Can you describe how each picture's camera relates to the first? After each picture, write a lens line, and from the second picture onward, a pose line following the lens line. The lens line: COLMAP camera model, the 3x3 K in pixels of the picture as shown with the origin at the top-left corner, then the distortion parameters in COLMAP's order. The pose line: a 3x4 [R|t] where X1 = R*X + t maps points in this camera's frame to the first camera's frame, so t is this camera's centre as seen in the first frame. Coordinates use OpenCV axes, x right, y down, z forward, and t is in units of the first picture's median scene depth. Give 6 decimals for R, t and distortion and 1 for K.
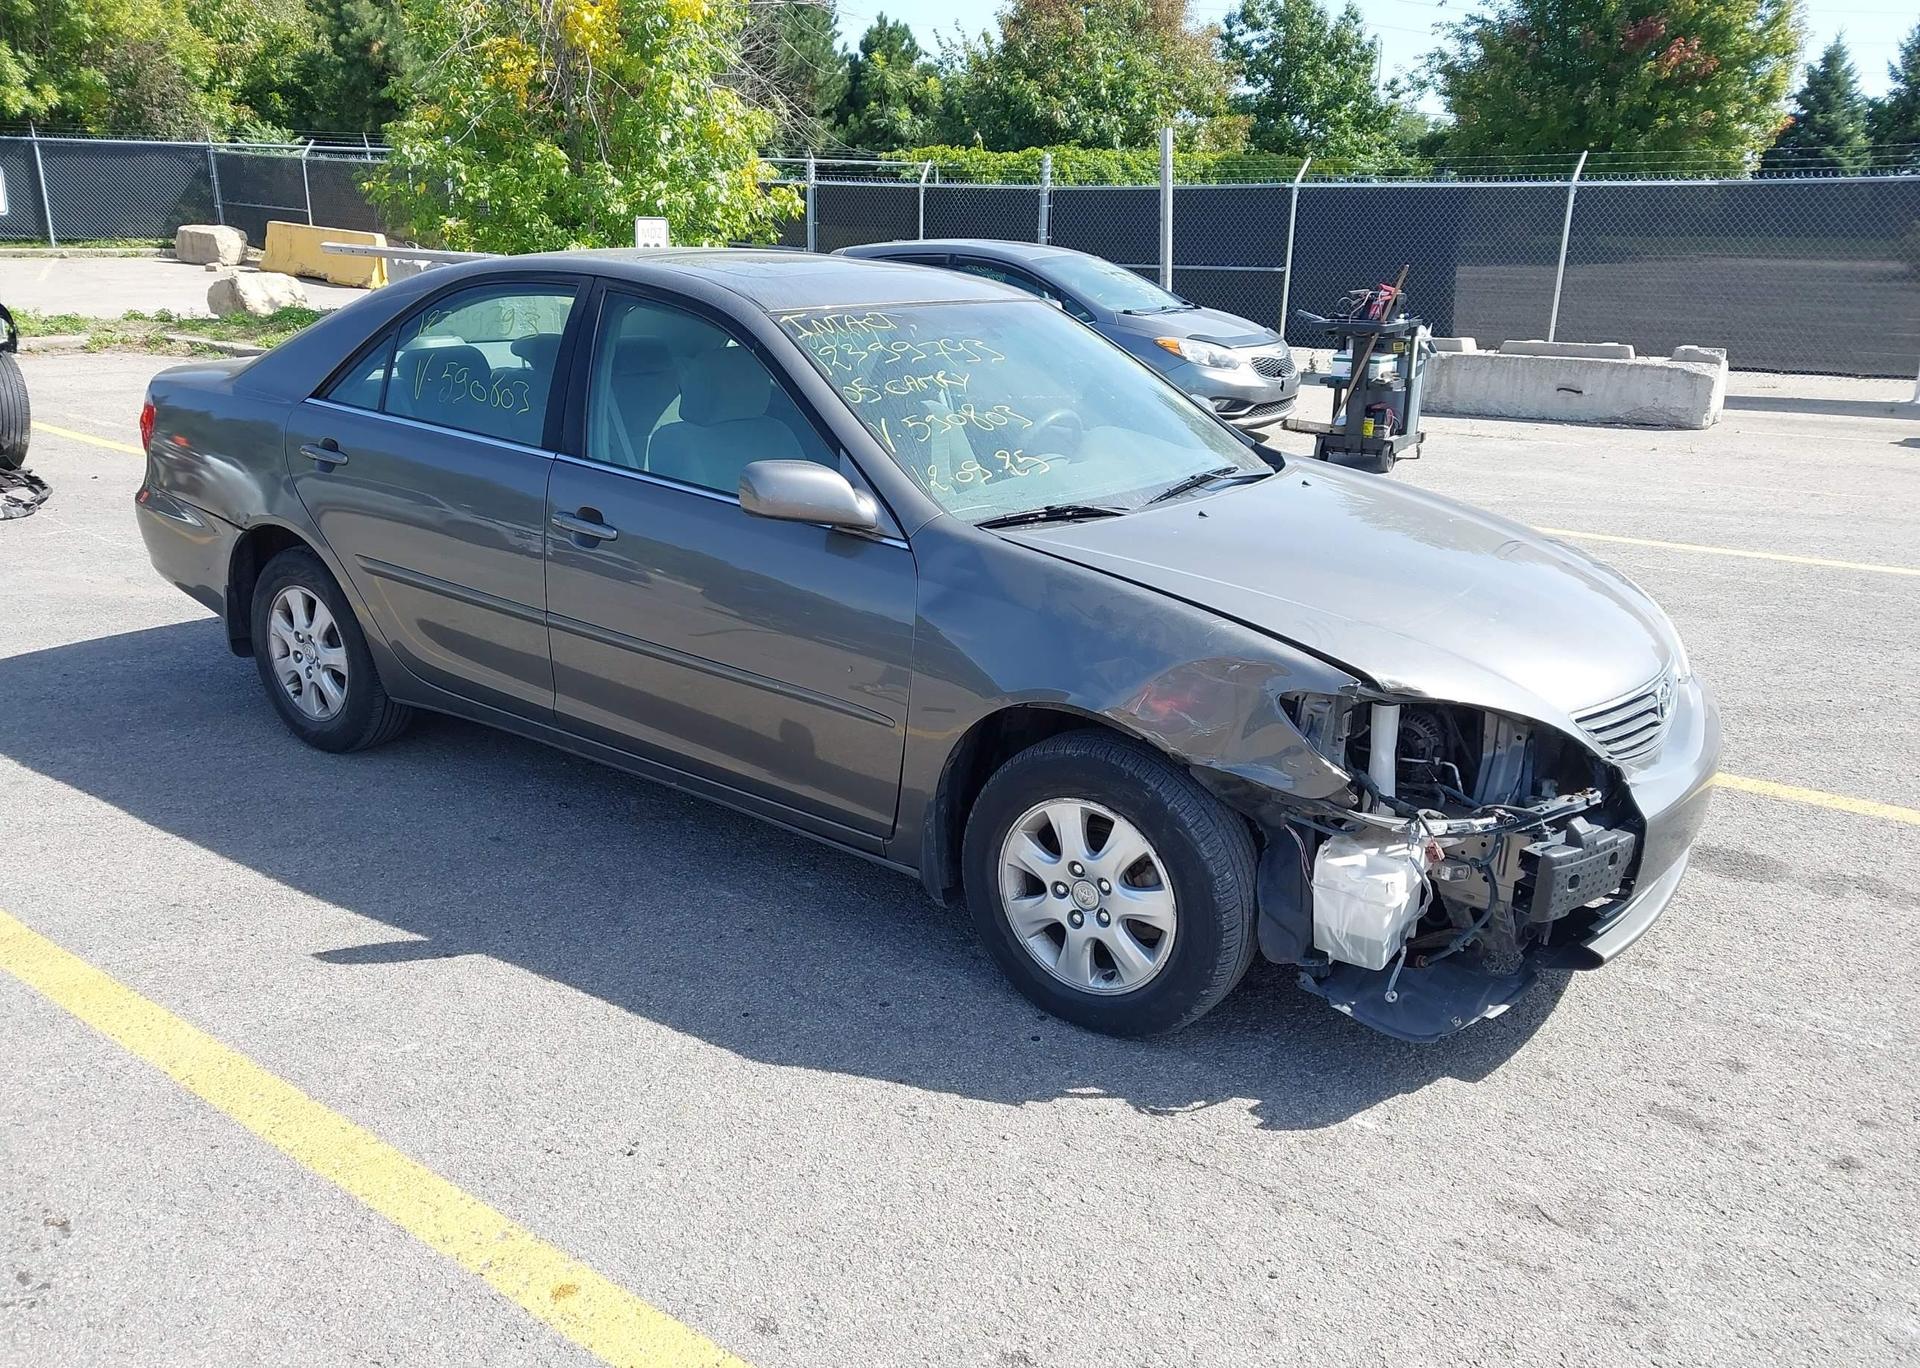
lens RADIAL K [[1508.8, 0, 948.9], [0, 1508.8, 682.1], [0, 0, 1]] dist [0.030071, -0.037172]
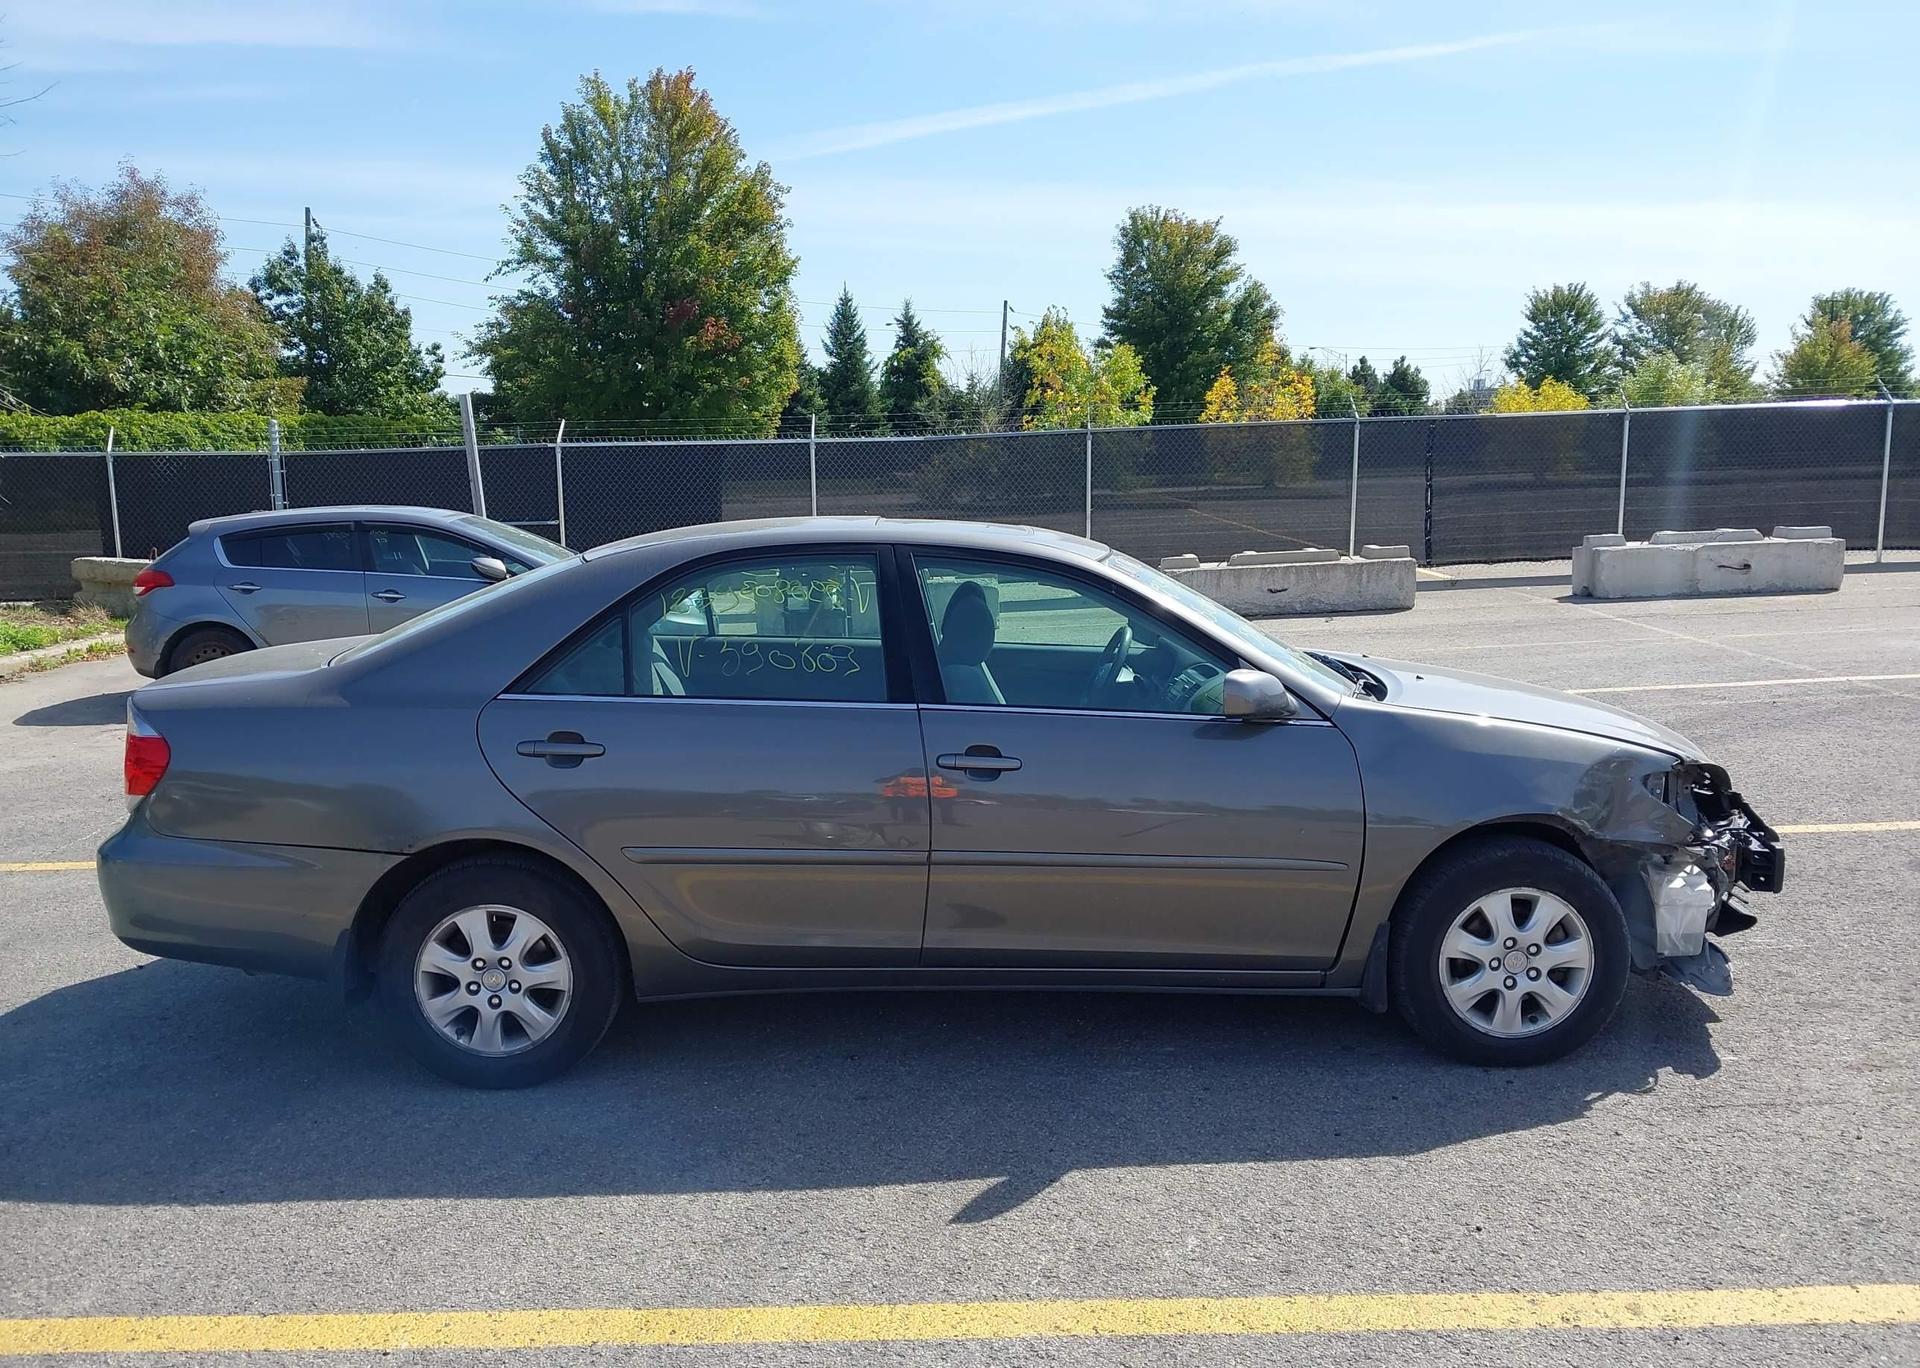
lens RADIAL K [[1508.8, 0, 955.1], [0, 1508.8, 700.7], [0, 0, 1]] dist [0.030071, -0.037172]
pose [[0.799830, -0.123078, 0.587473, -0.230697], [0.208082, 0.974912, -0.079052, -0.017018], [-0.563005, 0.185471, 0.805373, 0.036611]]
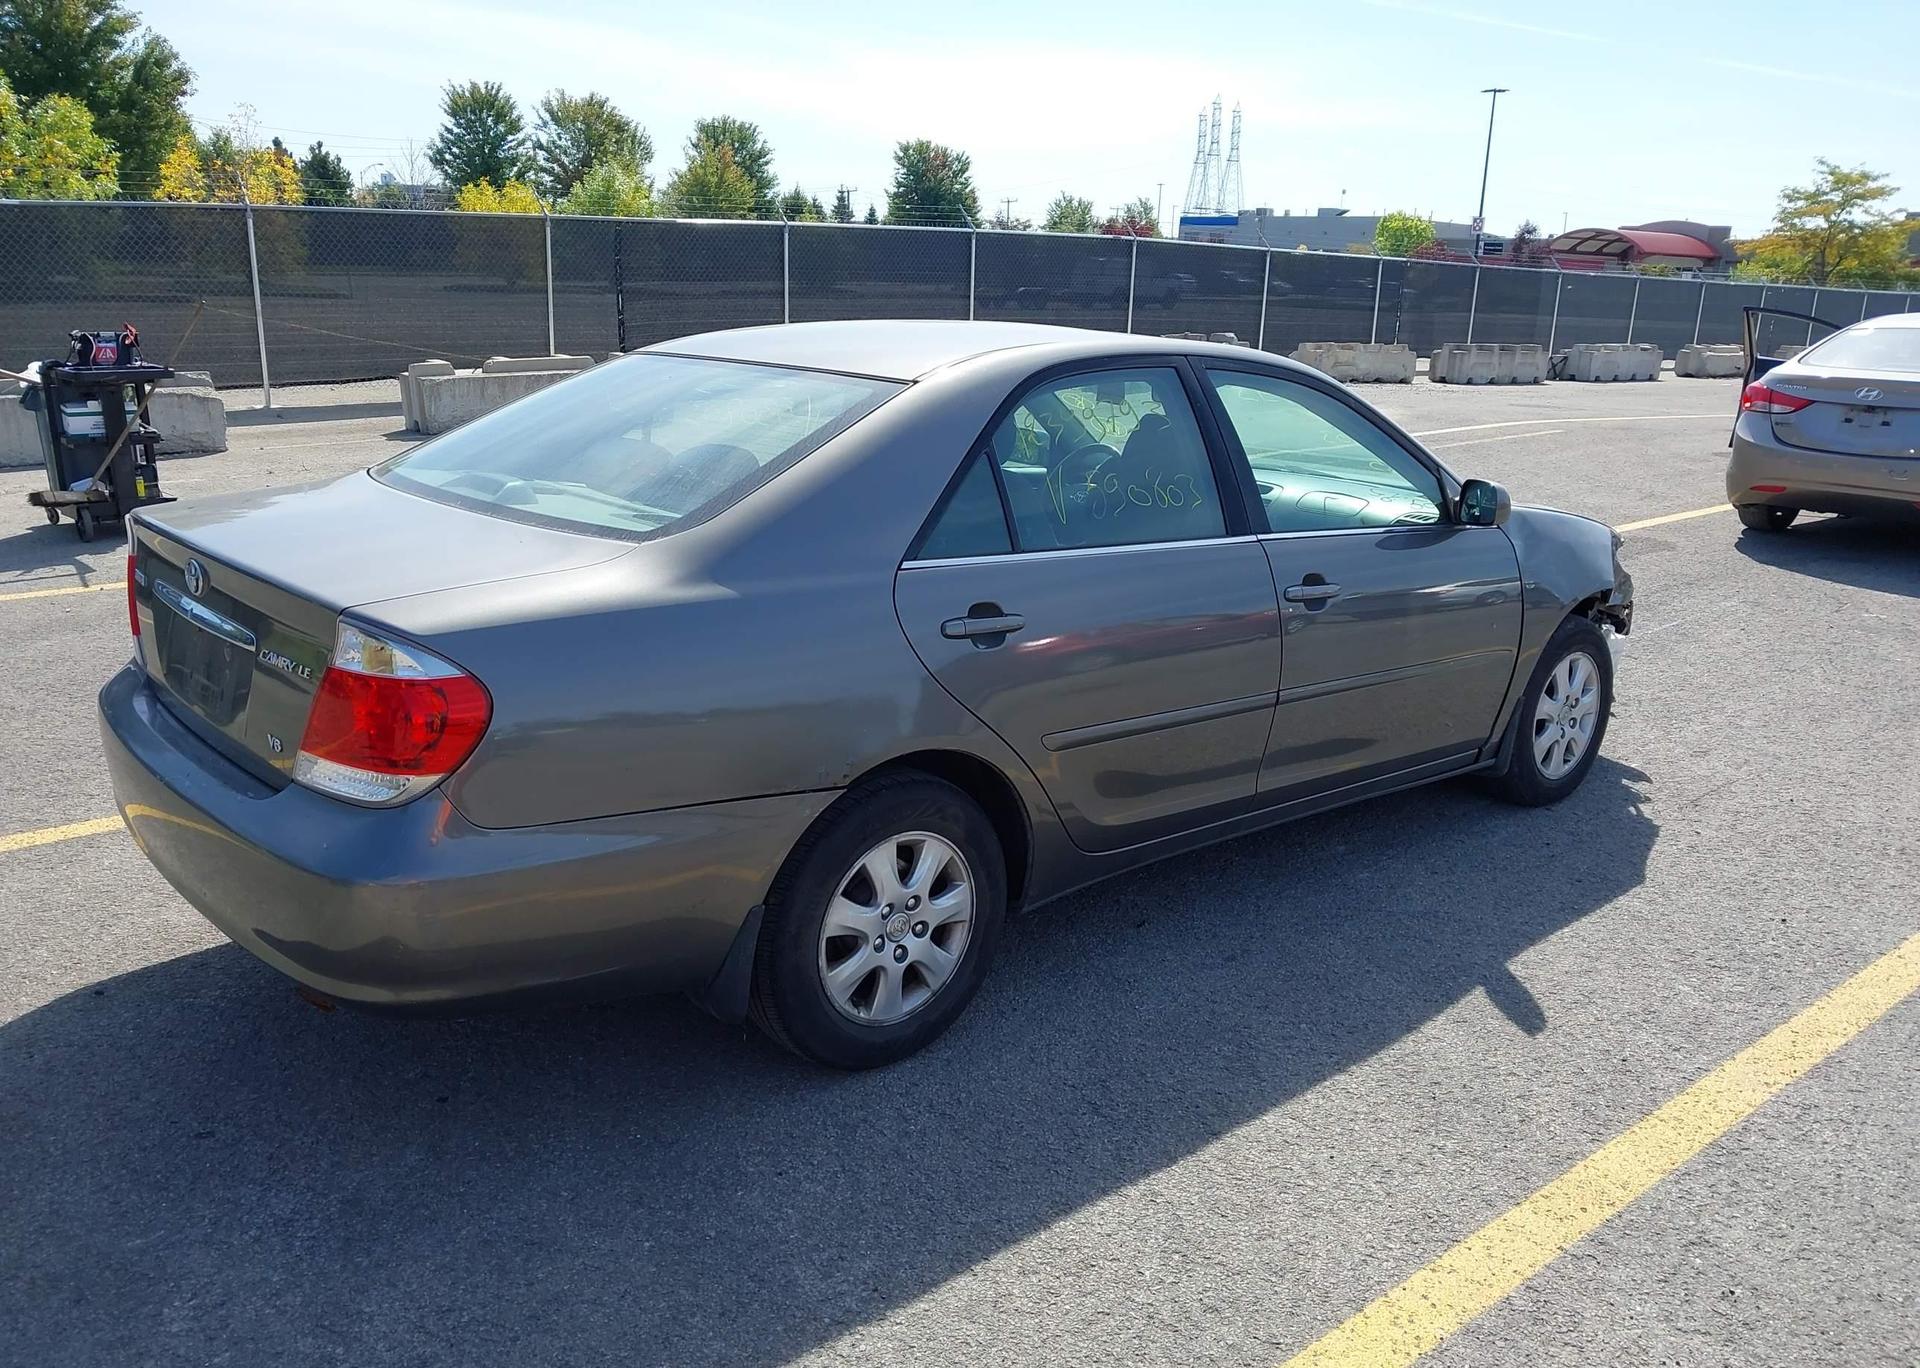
lens RADIAL K [[1508.8, 0, 963.4], [0, 1508.8, 671.8], [0, 0, 1]] dist [0.030071, -0.037172]
pose [[0.230434, -0.260076, 0.937689, -0.335350], [0.267921, 0.943335, 0.195801, -0.083128], [-0.935478, 0.206108, 0.287056, 0.246433]]
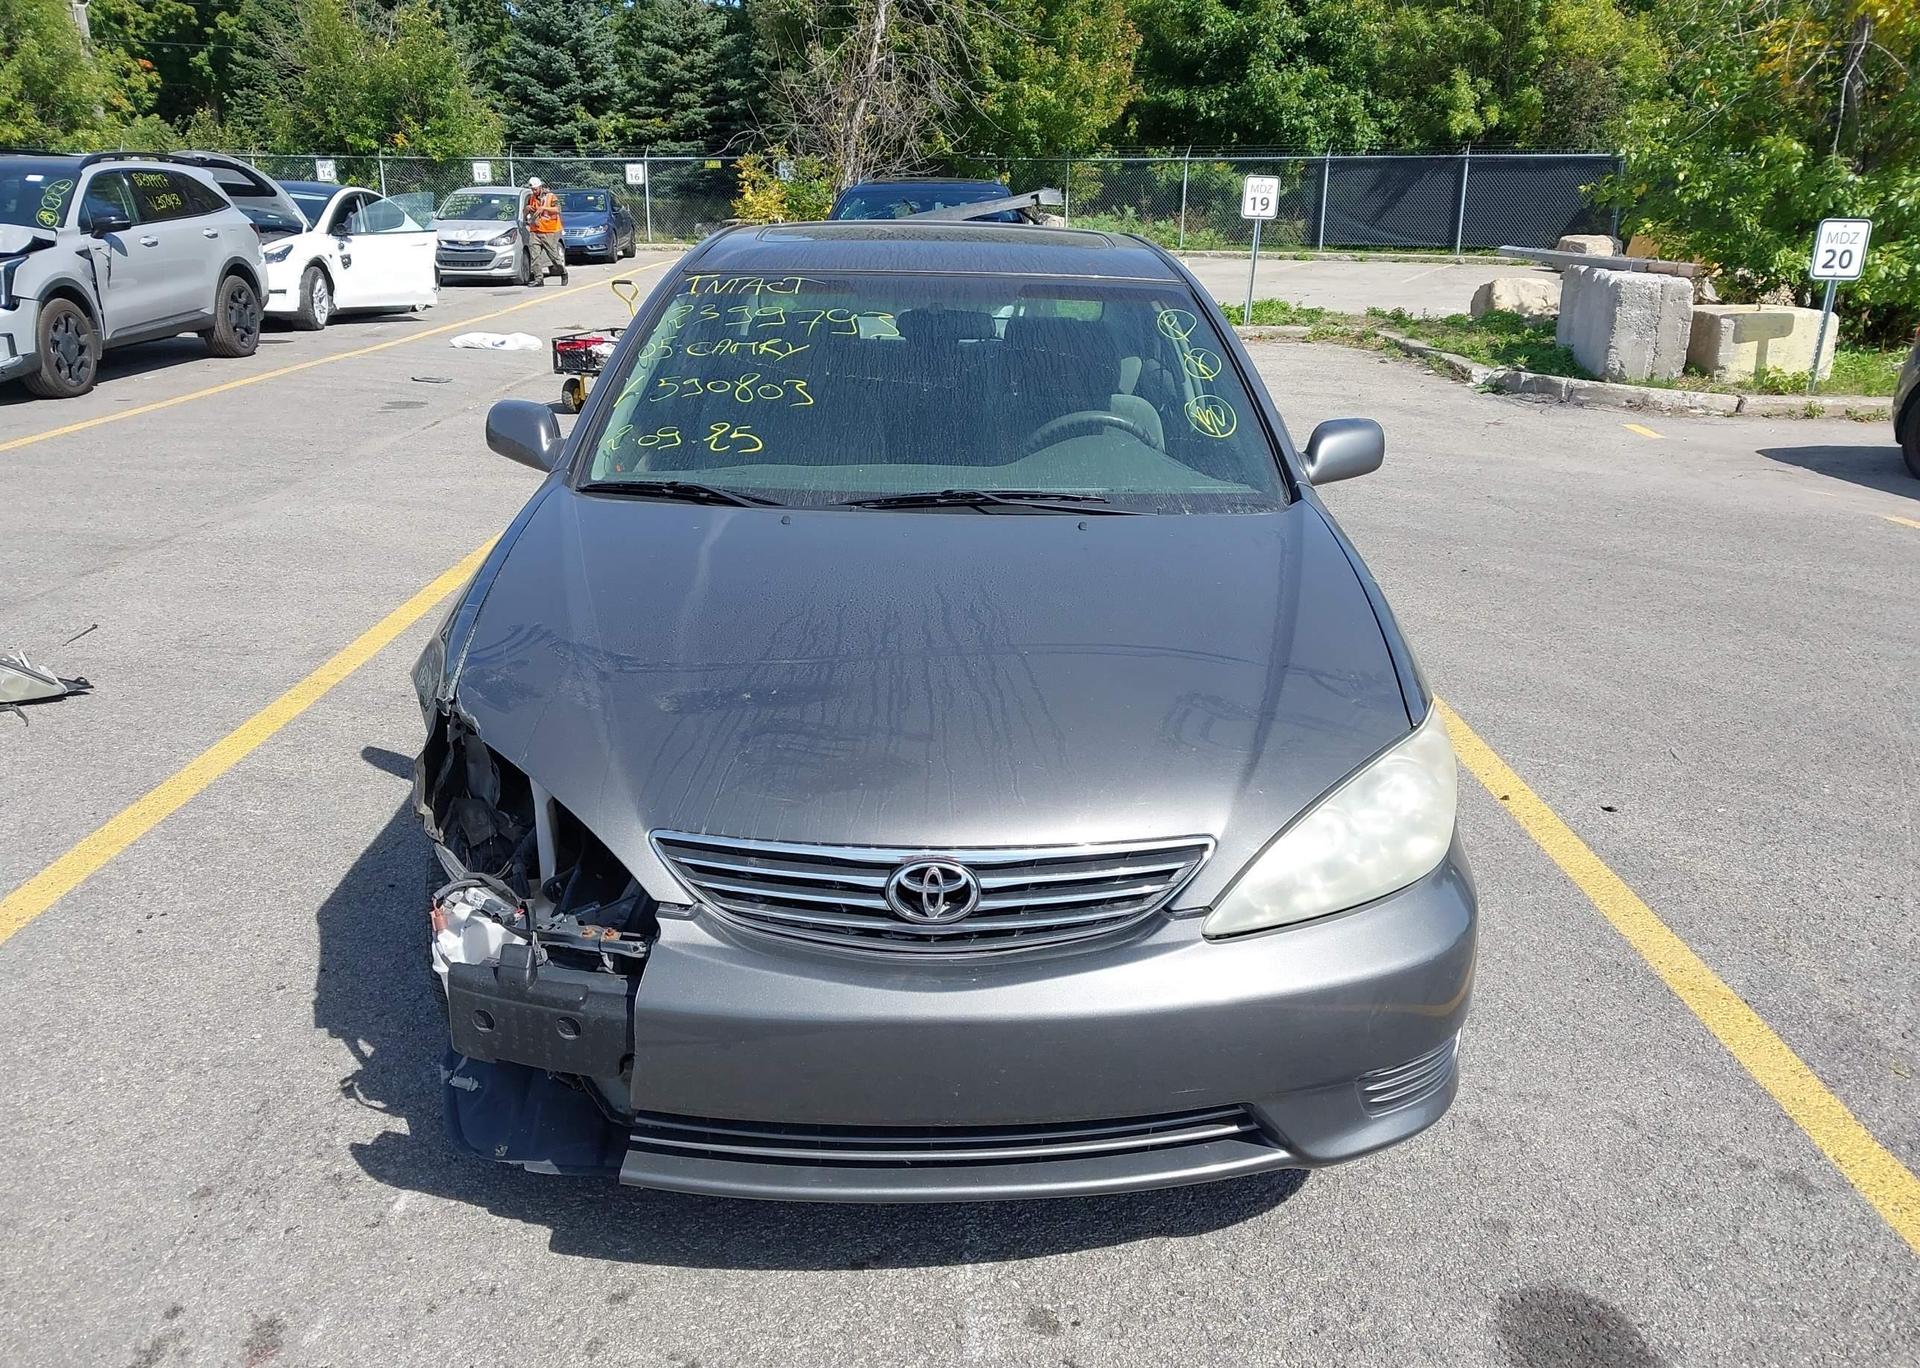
lens RADIAL K [[1508.8, 0, 955.7], [0, 1508.8, 694.5], [0, 0, 1]] dist [0.030071, -0.037172]
pose [[0.600139, 0.237145, -0.763934, 0.211403], [-0.239921, 0.964436, 0.110907, -0.031990], [0.763067, 0.116724, 0.635692, 0.134012]]
